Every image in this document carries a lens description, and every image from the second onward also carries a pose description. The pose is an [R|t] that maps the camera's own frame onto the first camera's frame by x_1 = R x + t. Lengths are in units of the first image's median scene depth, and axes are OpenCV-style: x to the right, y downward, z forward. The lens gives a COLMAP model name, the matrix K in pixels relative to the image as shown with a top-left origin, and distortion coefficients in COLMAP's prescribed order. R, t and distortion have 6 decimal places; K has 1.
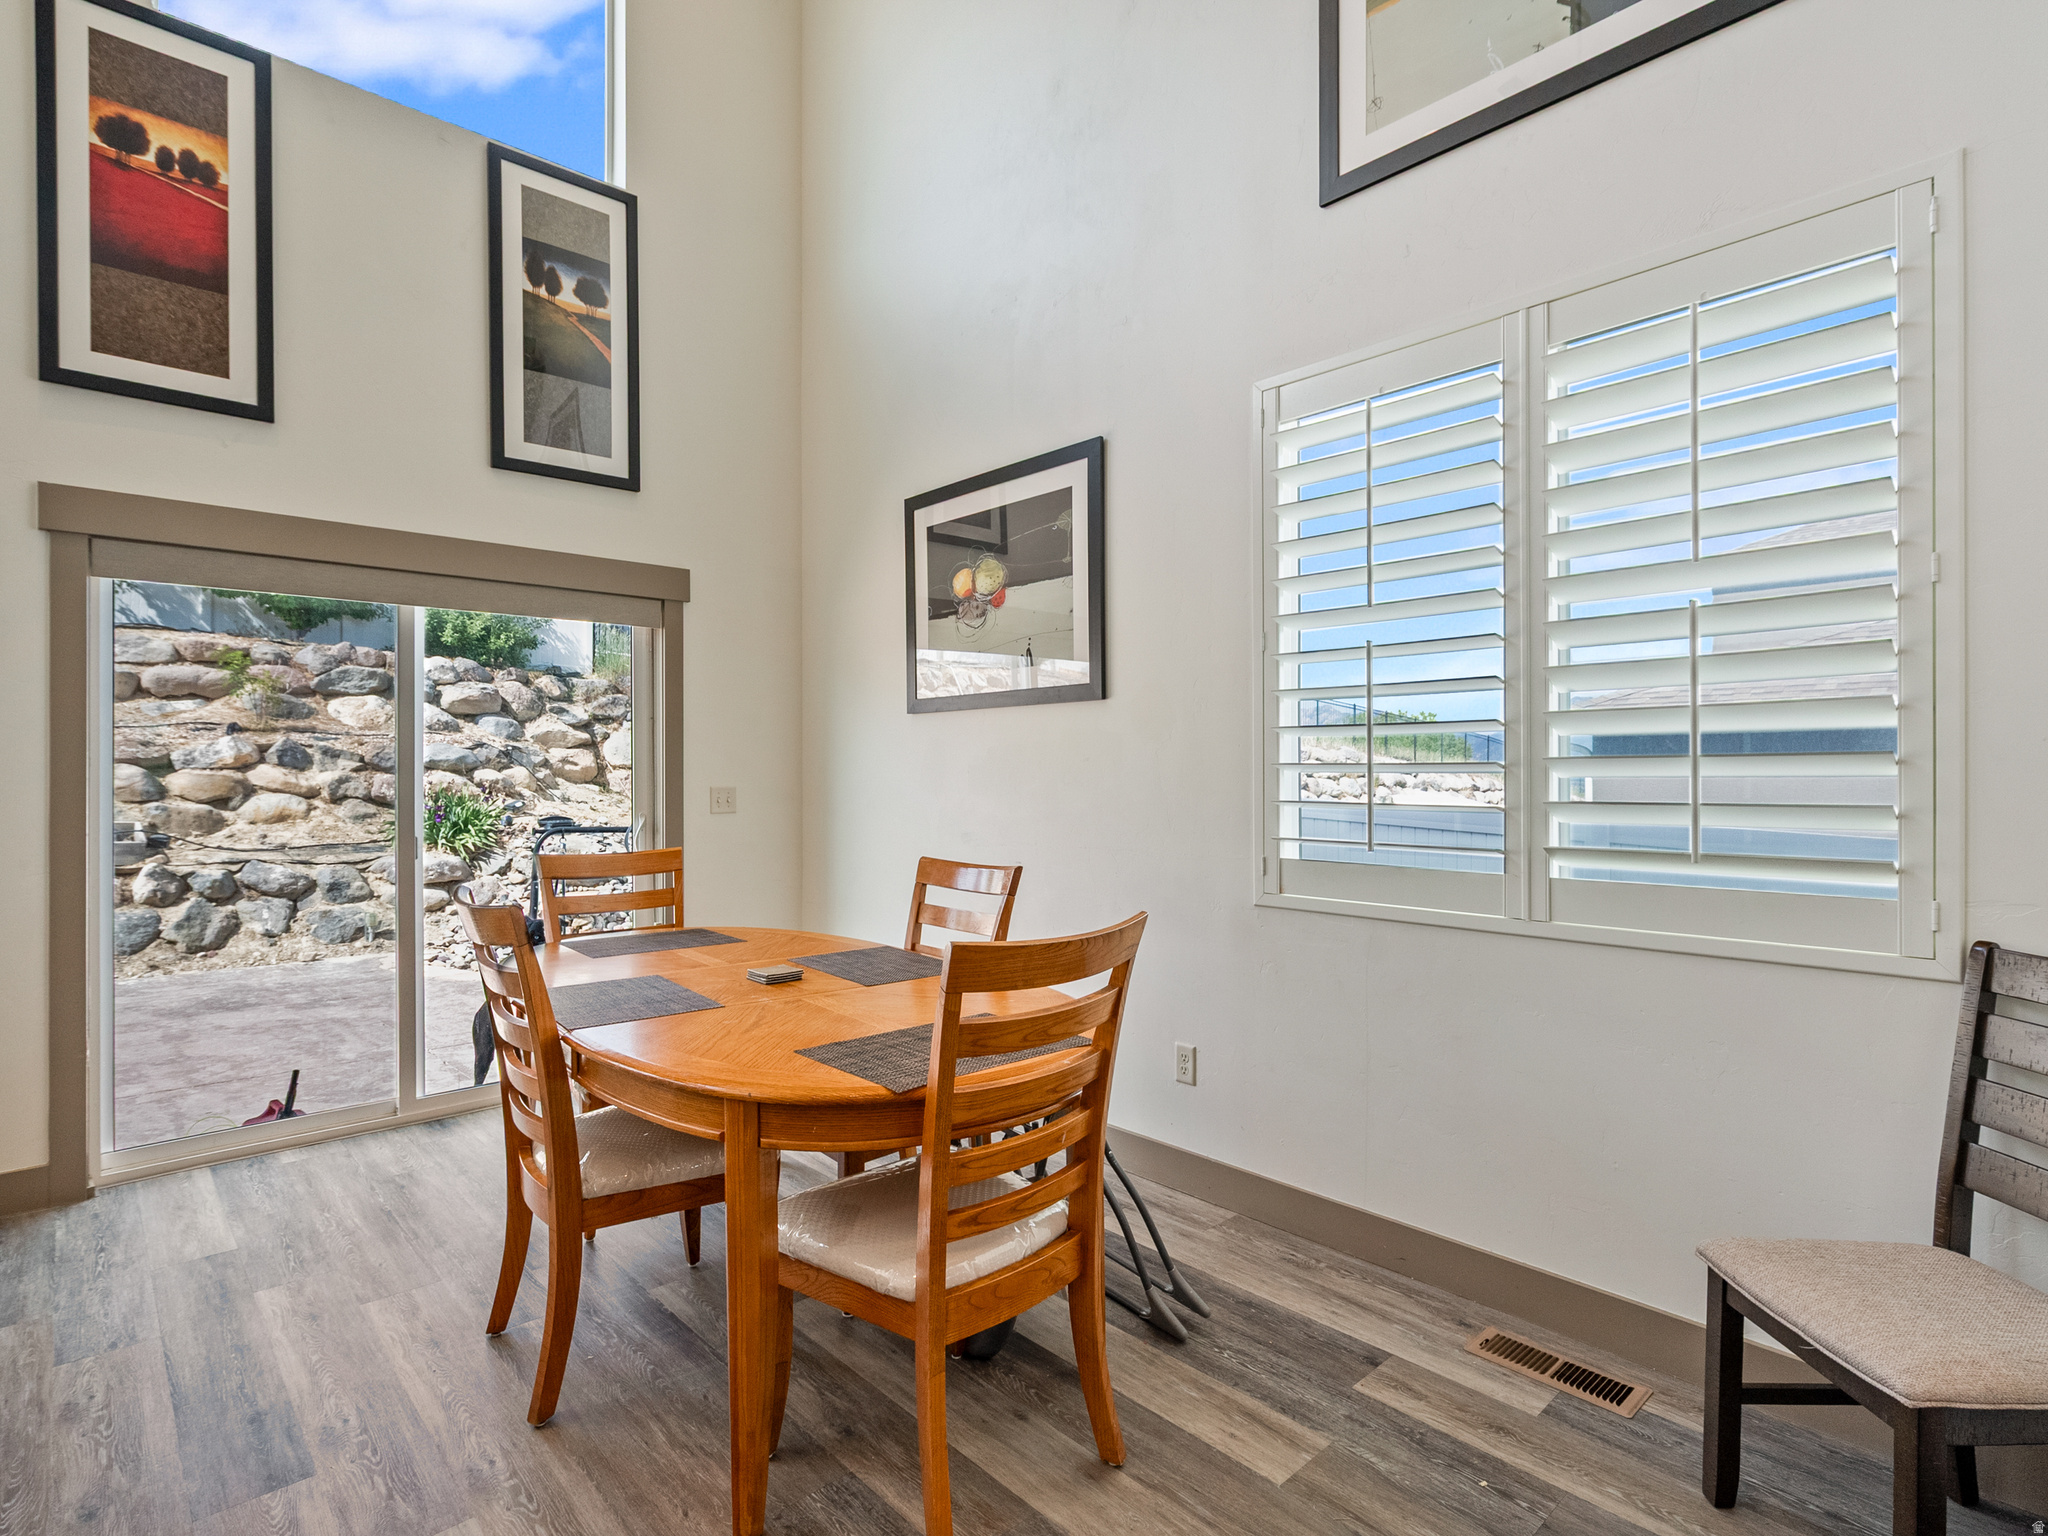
lens RADIAL K [[1040.6, 0, 1024.0], [0, 1040.6, 769.0], [0, 0, 1]] dist [-0.006355, 0.003423]
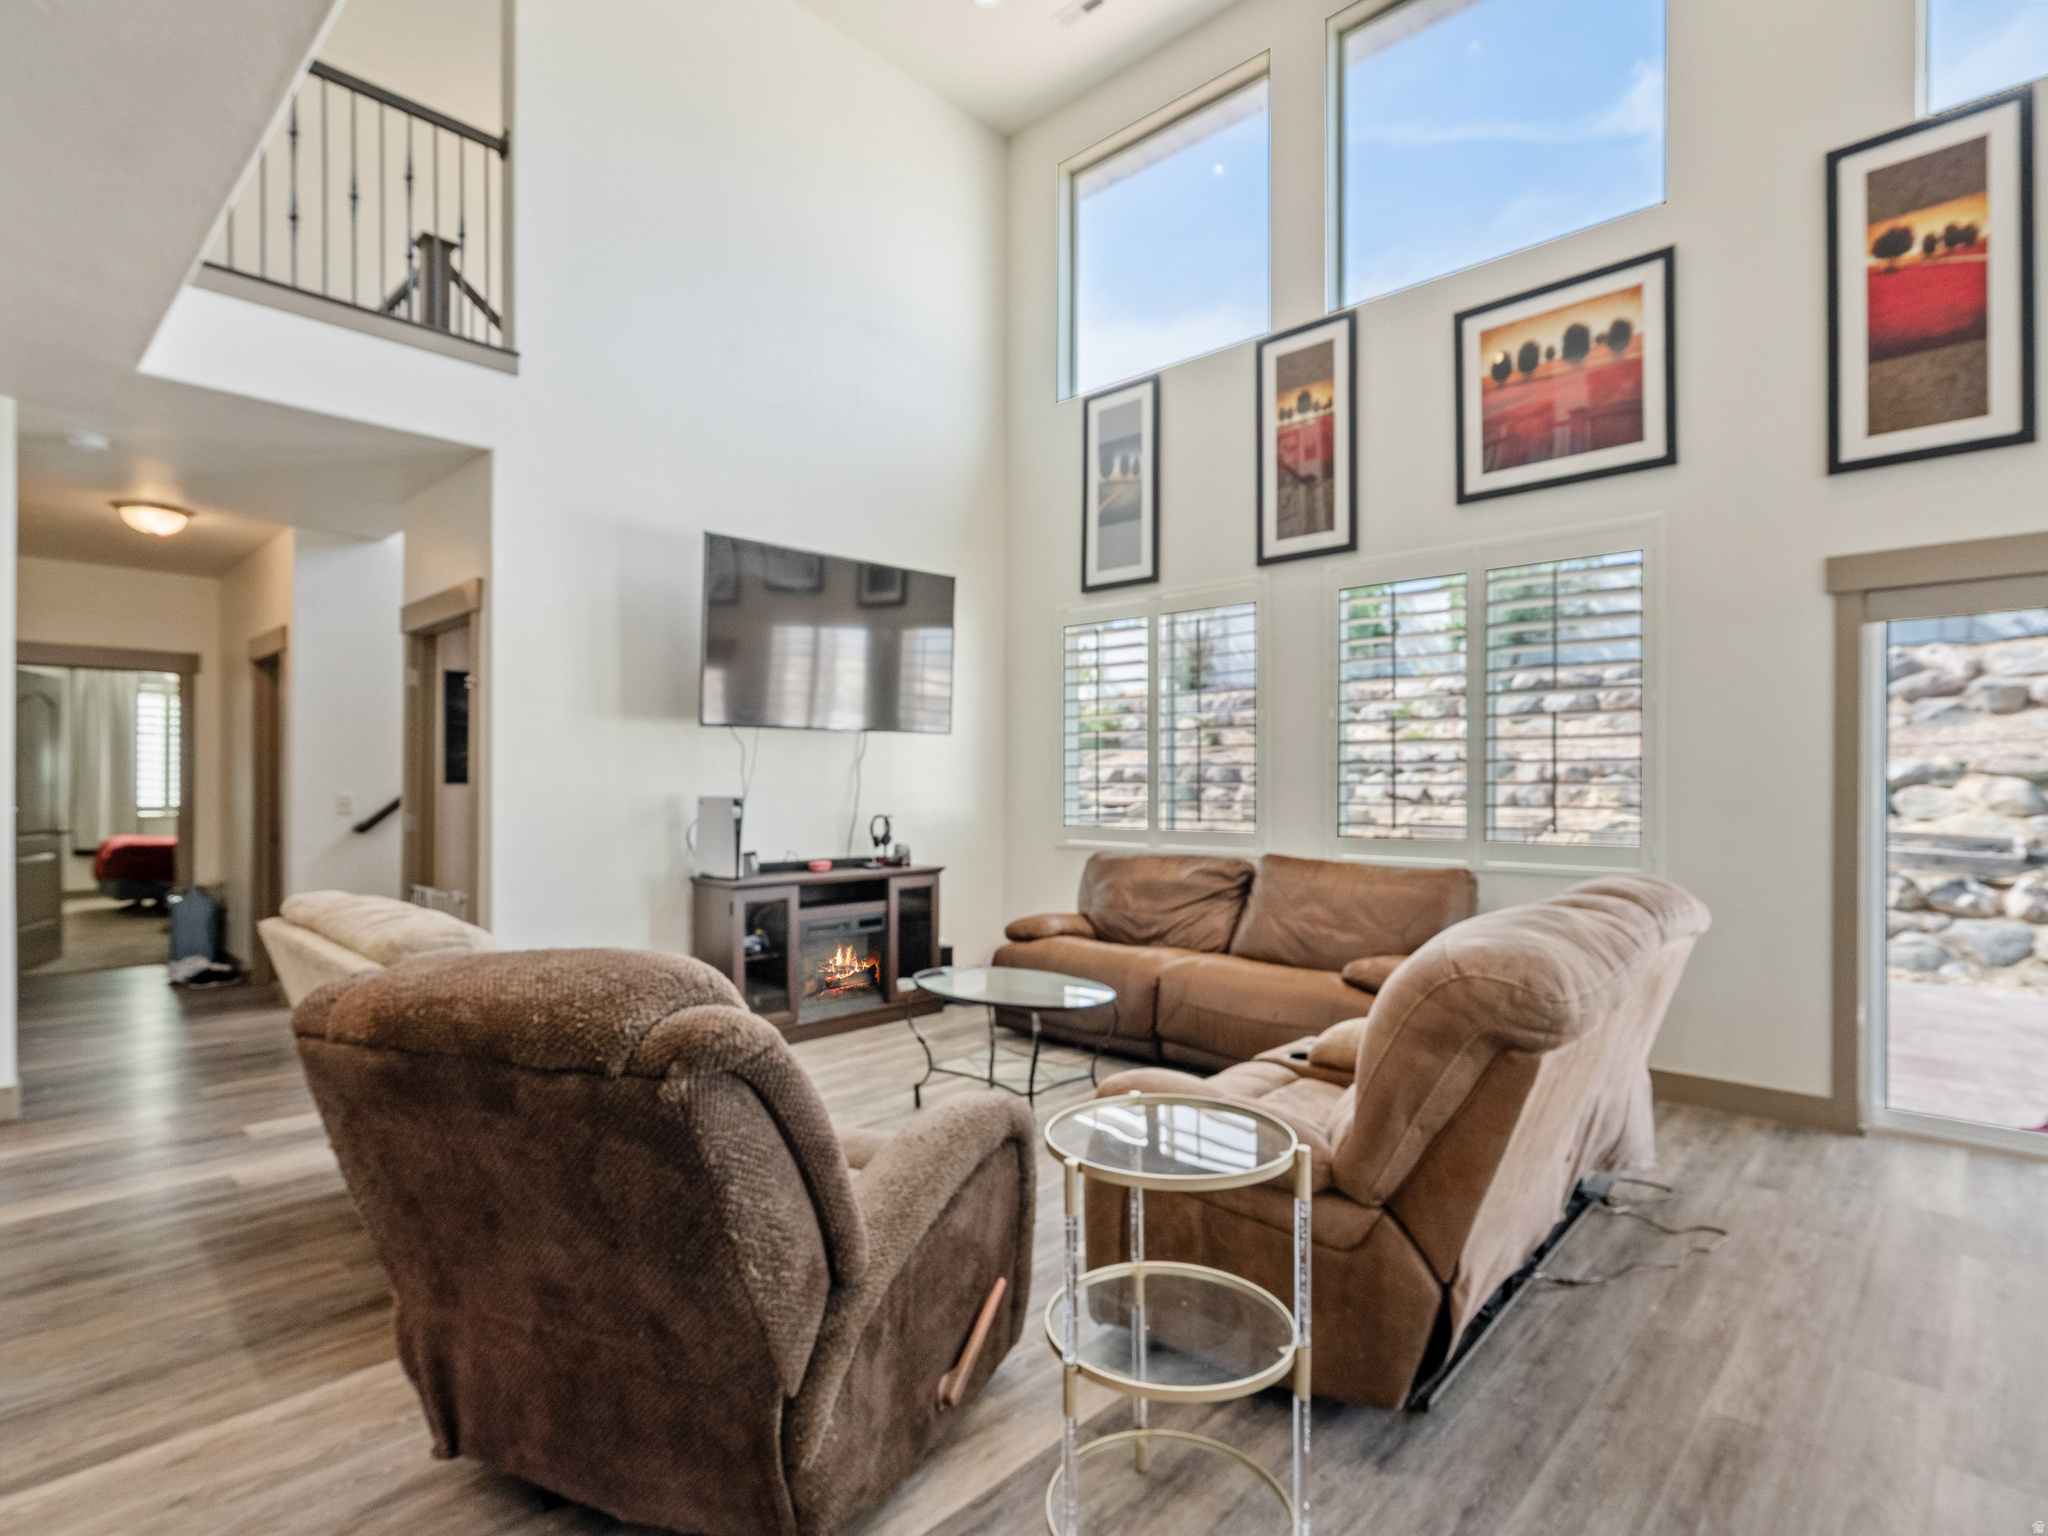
lens RADIAL K [[1040.6, 0, 1017.9], [0, 1040.6, 784.1], [0, 0, 1]] dist [-0.006355, 0.003423]
pose [[0.068291, 0.002378, -0.997663, 0.225066], [-0.000731, 0.999997, 0.002334, -0.001822], [0.997665, 0.000570, 0.068293, -0.063968]]
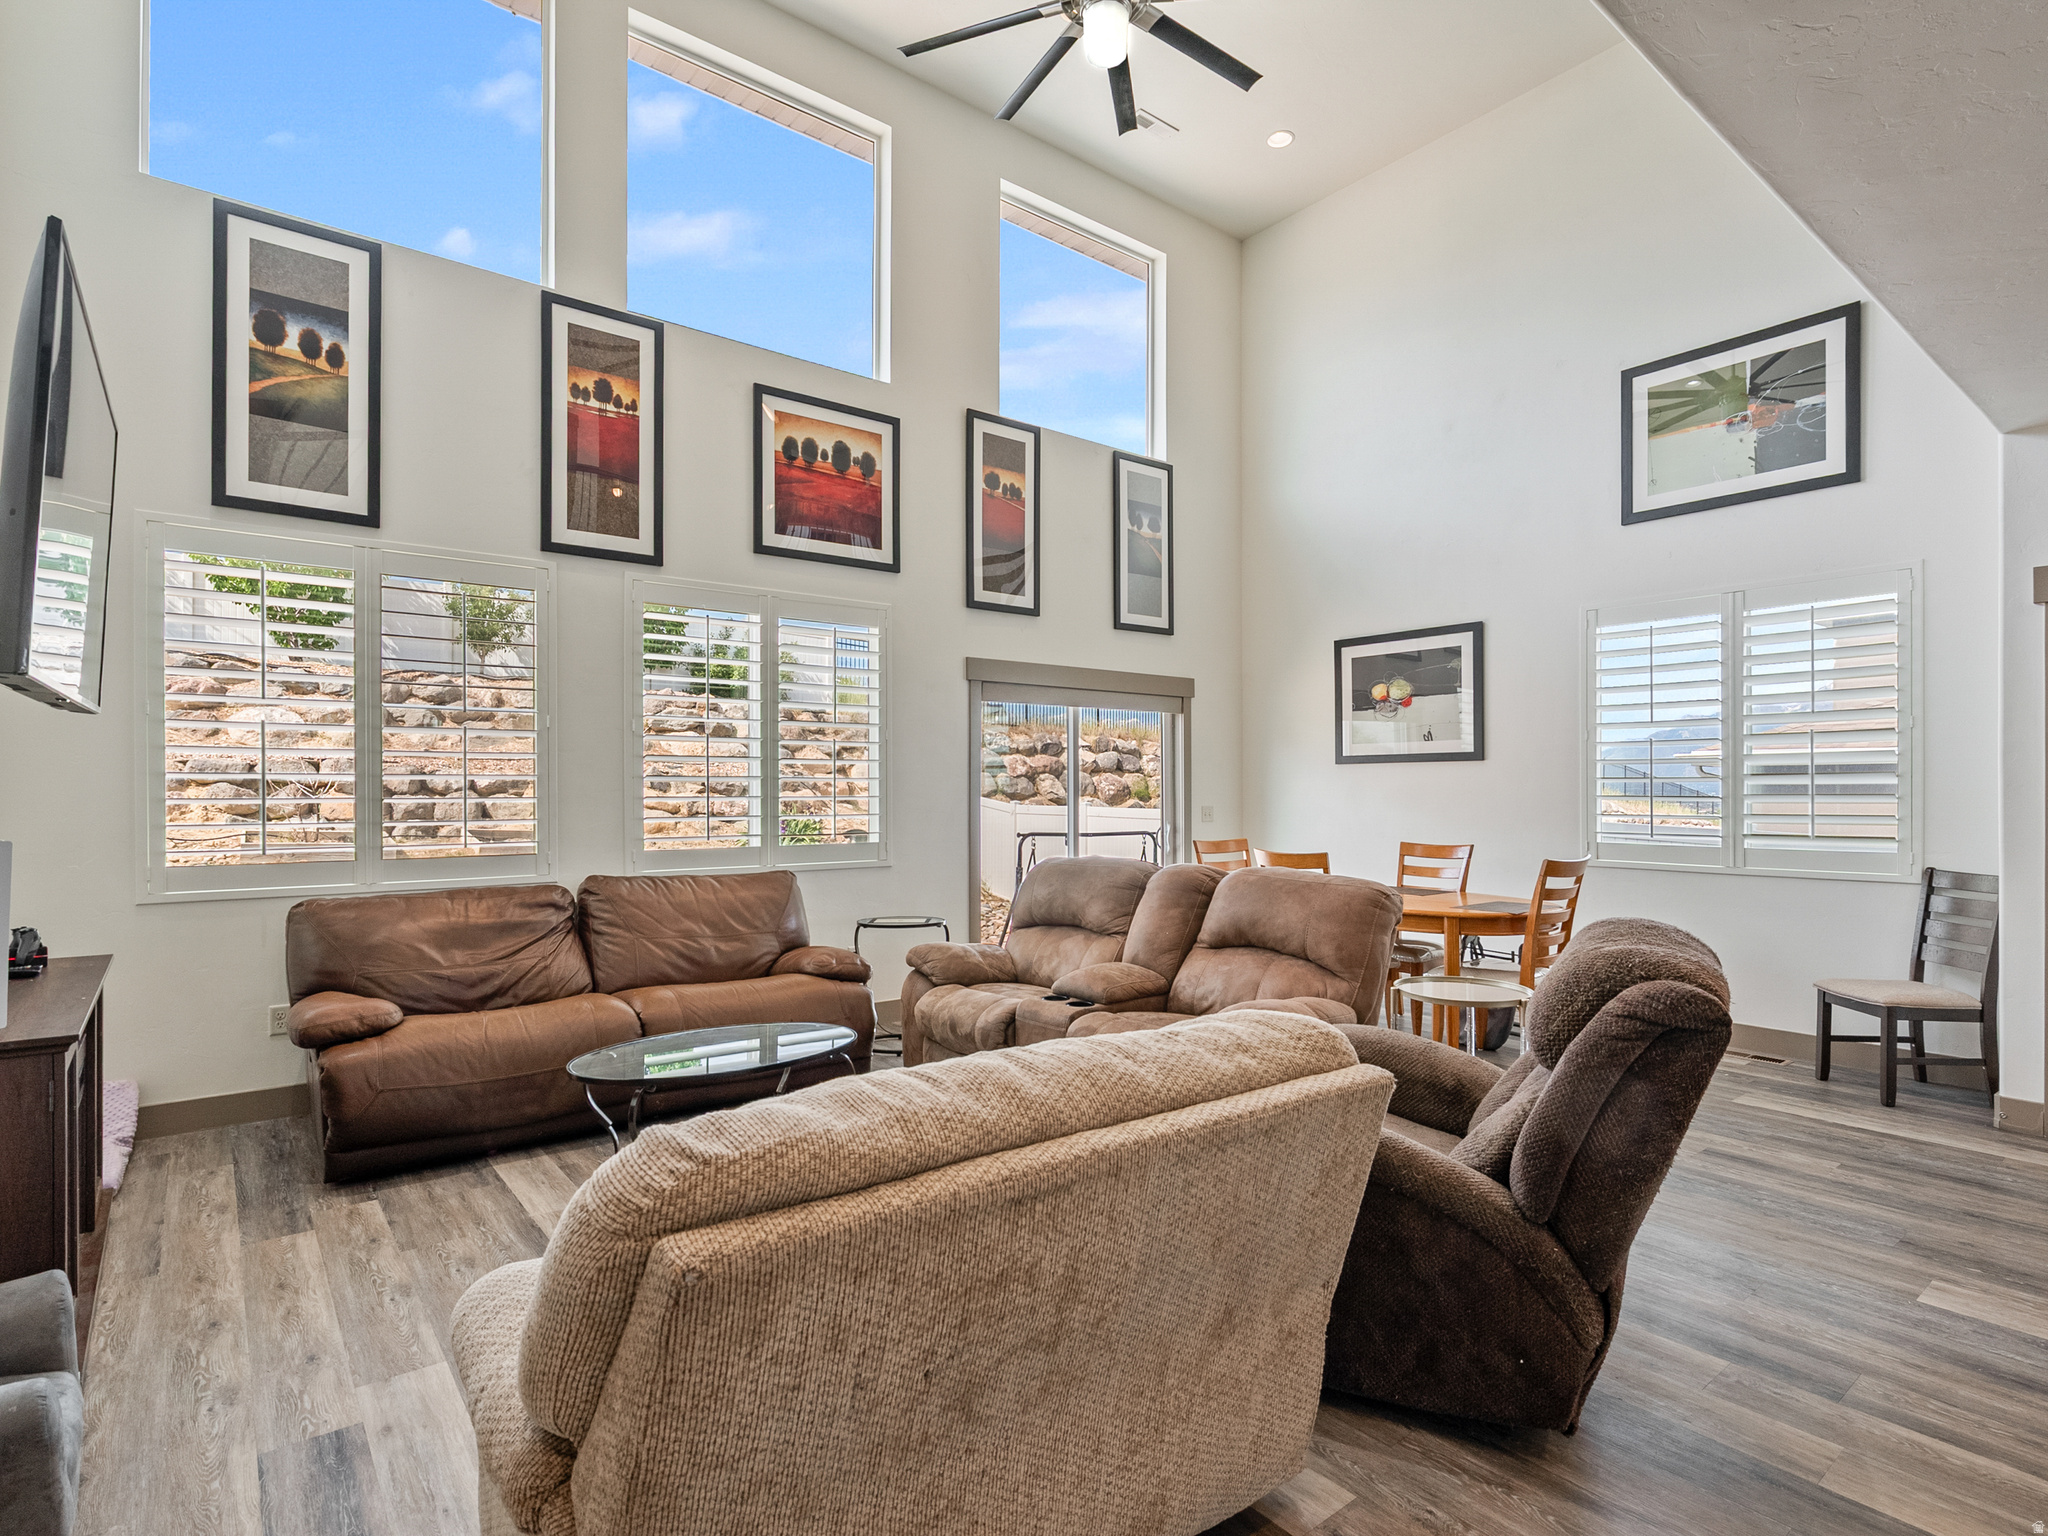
lens RADIAL K [[1040.6, 0, 1031.1], [0, 1040.6, 786.3], [0, 0, 1]] dist [-0.006355, 0.003423]
pose [[0.997343, 0.001404, -0.072841, -0.610670], [-0.001593, 0.999996, -0.002537, -0.014026], [0.072837, 0.002647, 0.997340, -0.949267]]
